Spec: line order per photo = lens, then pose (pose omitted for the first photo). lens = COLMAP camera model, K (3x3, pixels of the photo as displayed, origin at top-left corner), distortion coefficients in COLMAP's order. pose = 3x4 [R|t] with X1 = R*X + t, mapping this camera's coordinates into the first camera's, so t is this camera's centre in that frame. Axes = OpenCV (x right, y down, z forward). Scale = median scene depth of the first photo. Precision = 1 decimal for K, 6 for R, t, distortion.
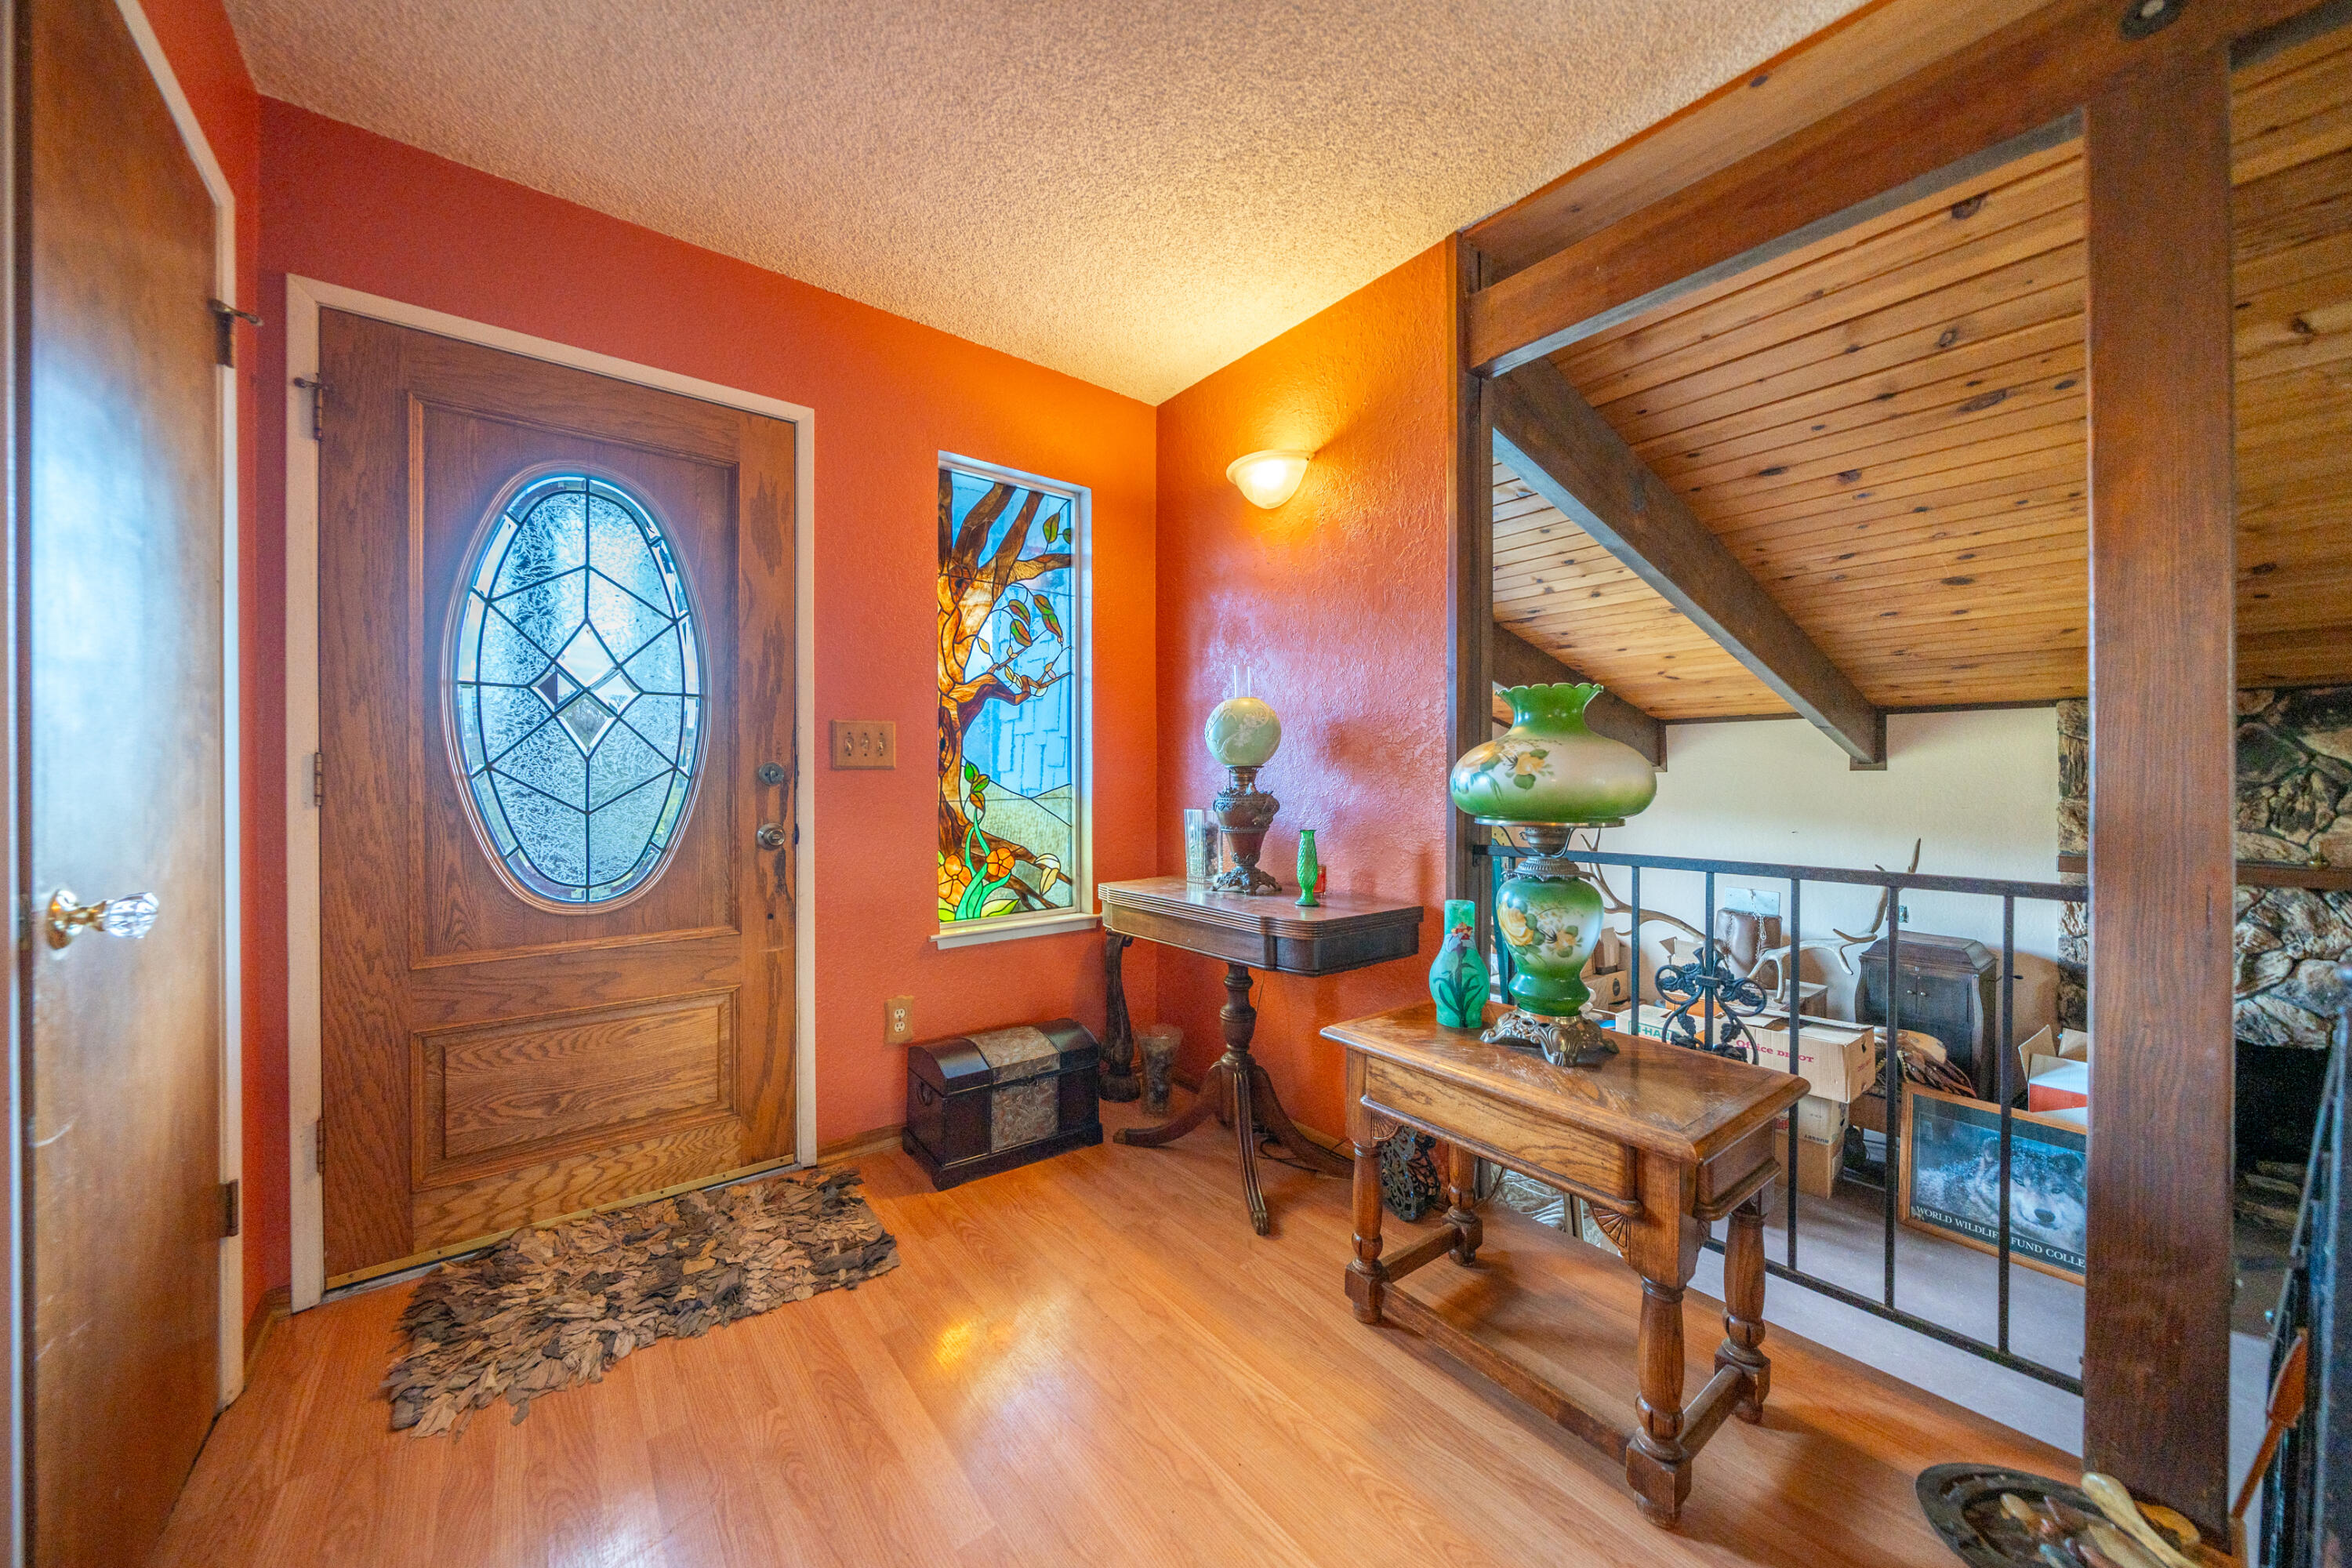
lens RADIAL K [[813.0, 0, 1167.2], [0, 813.0, 776.9], [0, 0, 1]] dist [-0.000200, 0.000102]
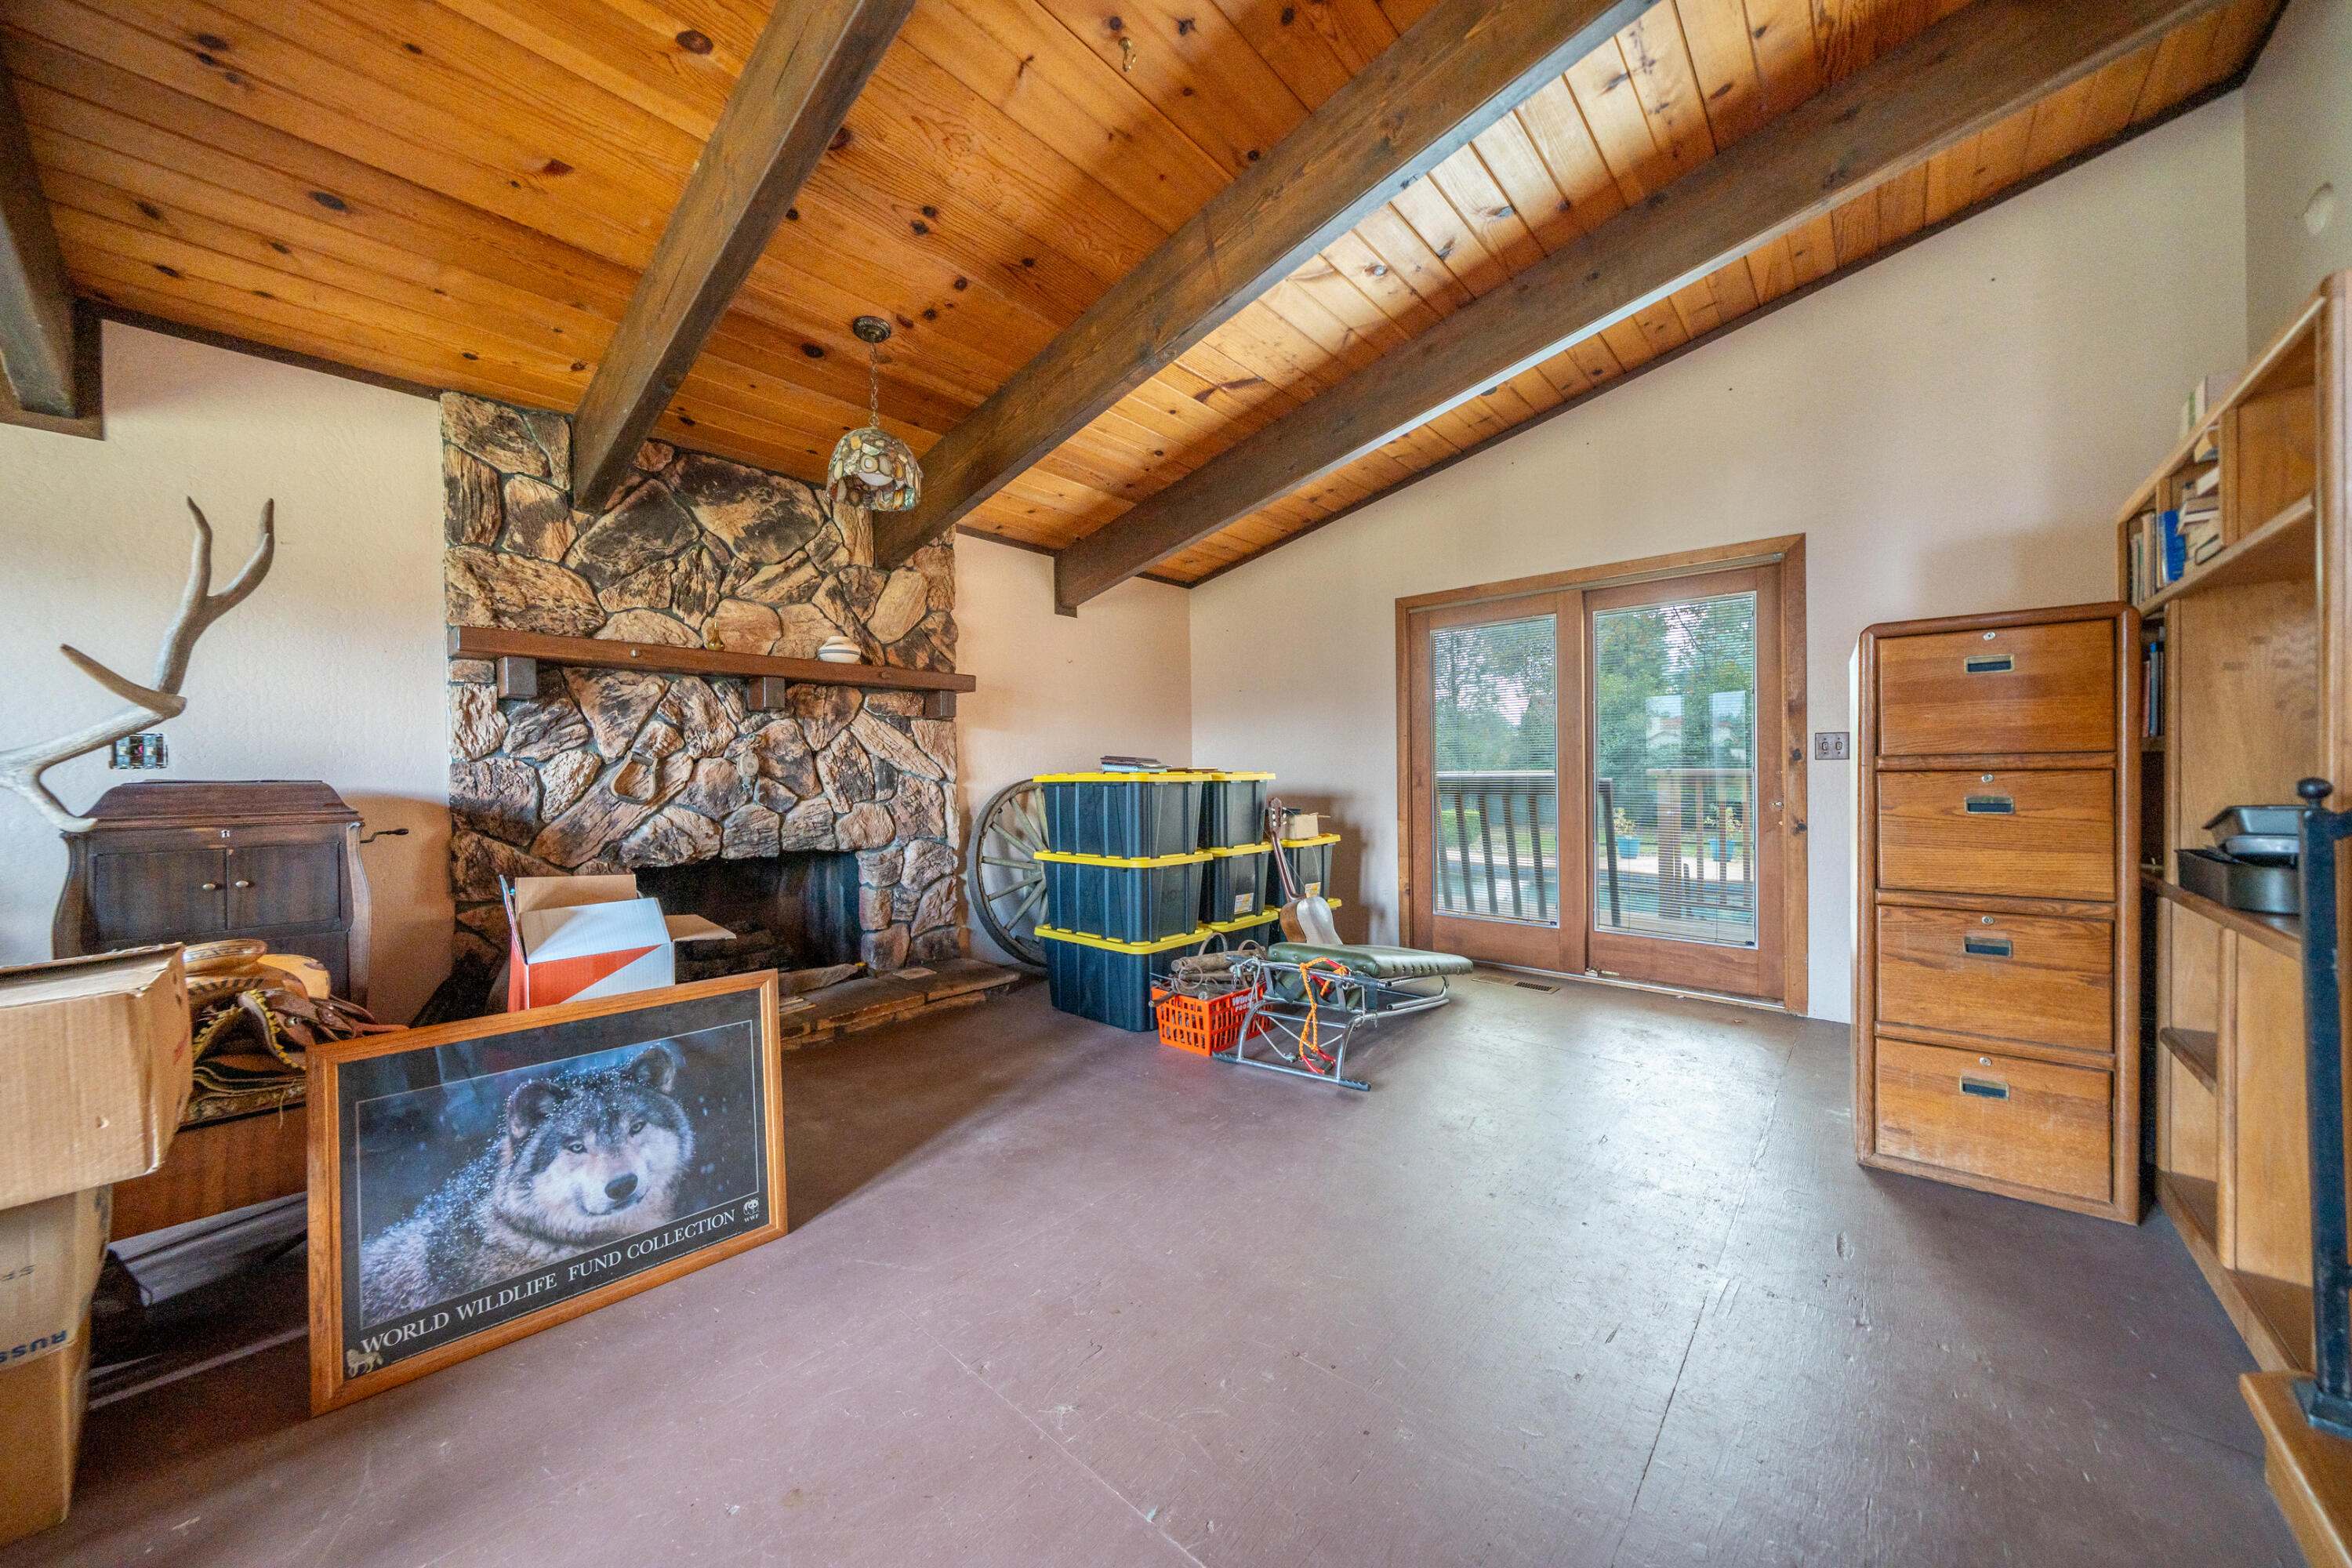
lens RADIAL K [[813.0, 0, 1167.2], [0, 813.0, 773.9], [0, 0, 1]] dist [-0.000200, 0.000102]
pose [[-0.169098, -0.000196, 0.985599, 0.440804], [0.006499, 0.999978, 0.001314, 0.240497], [-0.985578, 0.006627, -0.169093, 0.644078]]
